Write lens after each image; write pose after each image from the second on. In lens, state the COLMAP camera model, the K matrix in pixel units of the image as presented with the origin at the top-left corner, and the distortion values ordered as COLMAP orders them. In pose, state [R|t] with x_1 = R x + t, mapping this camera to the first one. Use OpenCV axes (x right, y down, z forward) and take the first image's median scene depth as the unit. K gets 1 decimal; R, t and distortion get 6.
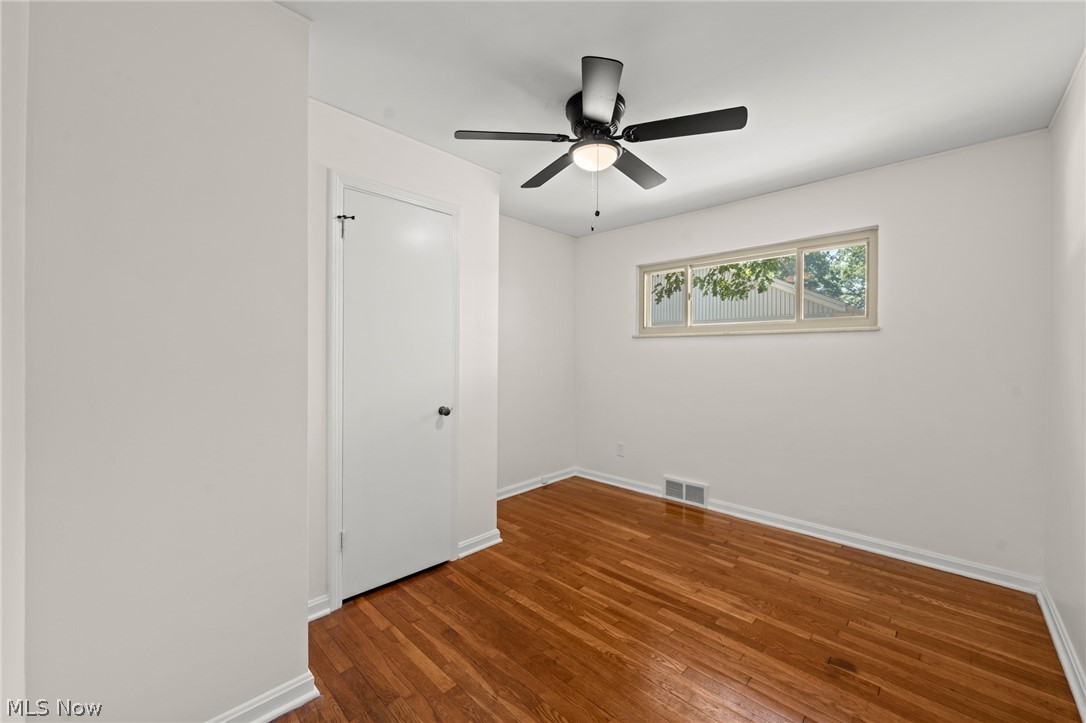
lens RADIAL K [[421.1, 0, 546.3], [0, 421.1, 356.5], [0, 0, 1]] dist [0.000256, 0.000087]
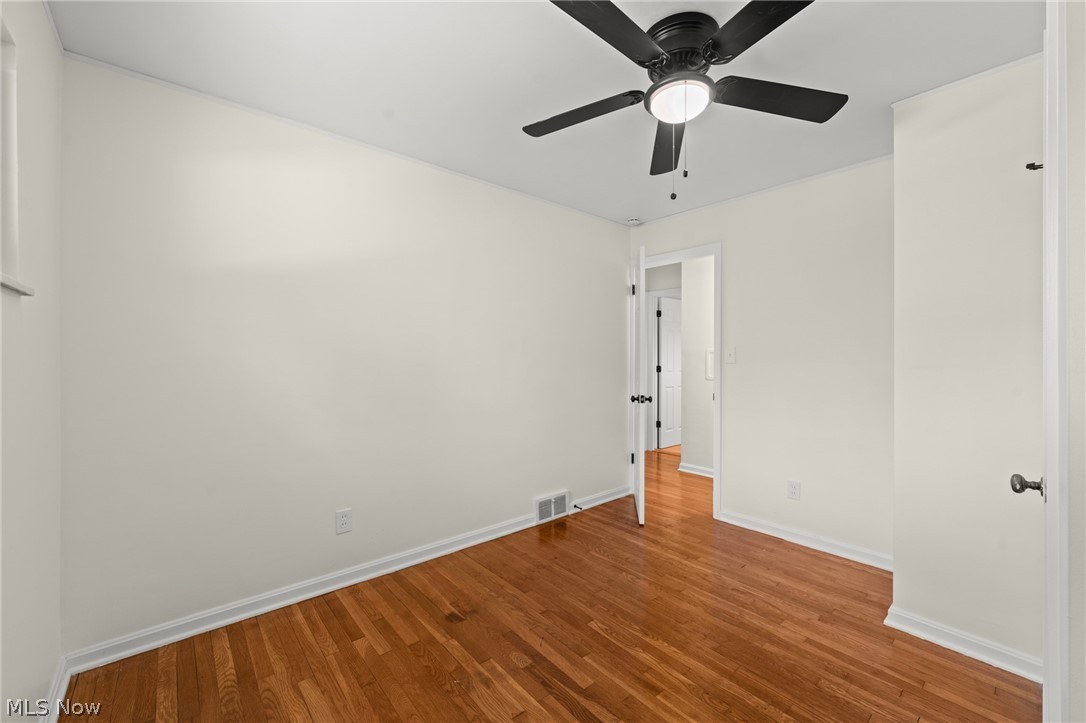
lens RADIAL K [[421.1, 0, 546.3], [0, 421.1, 356.5], [0, 0, 1]] dist [0.000256, 0.000087]
pose [[-0.994985, -0.009756, 0.099545, 0.293327], [-0.009717, 0.999952, 0.000879, -0.007010], [-0.099549, -0.000093, -0.995033, 1.892333]]
